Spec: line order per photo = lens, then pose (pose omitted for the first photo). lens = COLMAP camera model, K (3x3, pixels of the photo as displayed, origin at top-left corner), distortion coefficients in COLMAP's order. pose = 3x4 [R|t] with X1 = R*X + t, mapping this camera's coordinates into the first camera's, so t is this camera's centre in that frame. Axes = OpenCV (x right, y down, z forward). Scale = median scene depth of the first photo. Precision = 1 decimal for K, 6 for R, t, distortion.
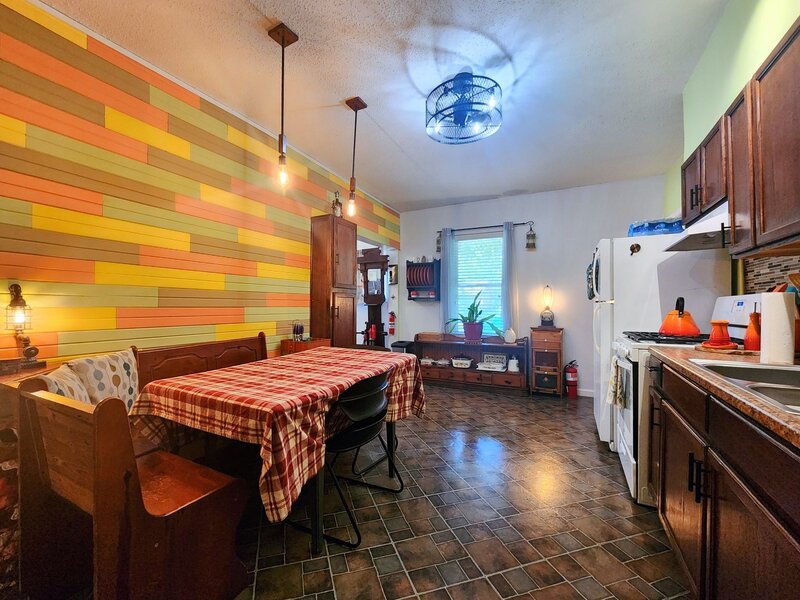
lens RADIAL K [[335.3, 0, 396.3], [0, 335.3, 301.8], [0, 0, 1]] dist [-0.002435, 0.001354]
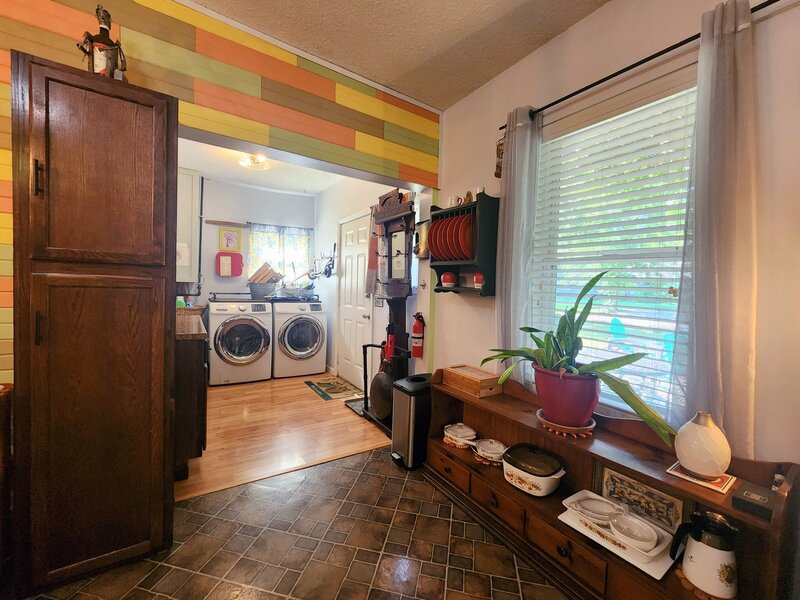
lens RADIAL K [[335.3, 0, 403.6], [0, 335.3, 298.0], [0, 0, 1]] dist [-0.002435, 0.001354]
pose [[0.870618, 0.042086, -0.490157, 0.233331], [-0.024463, 0.998805, 0.042308, -0.016131], [0.491352, -0.024843, 0.870607, 0.591578]]
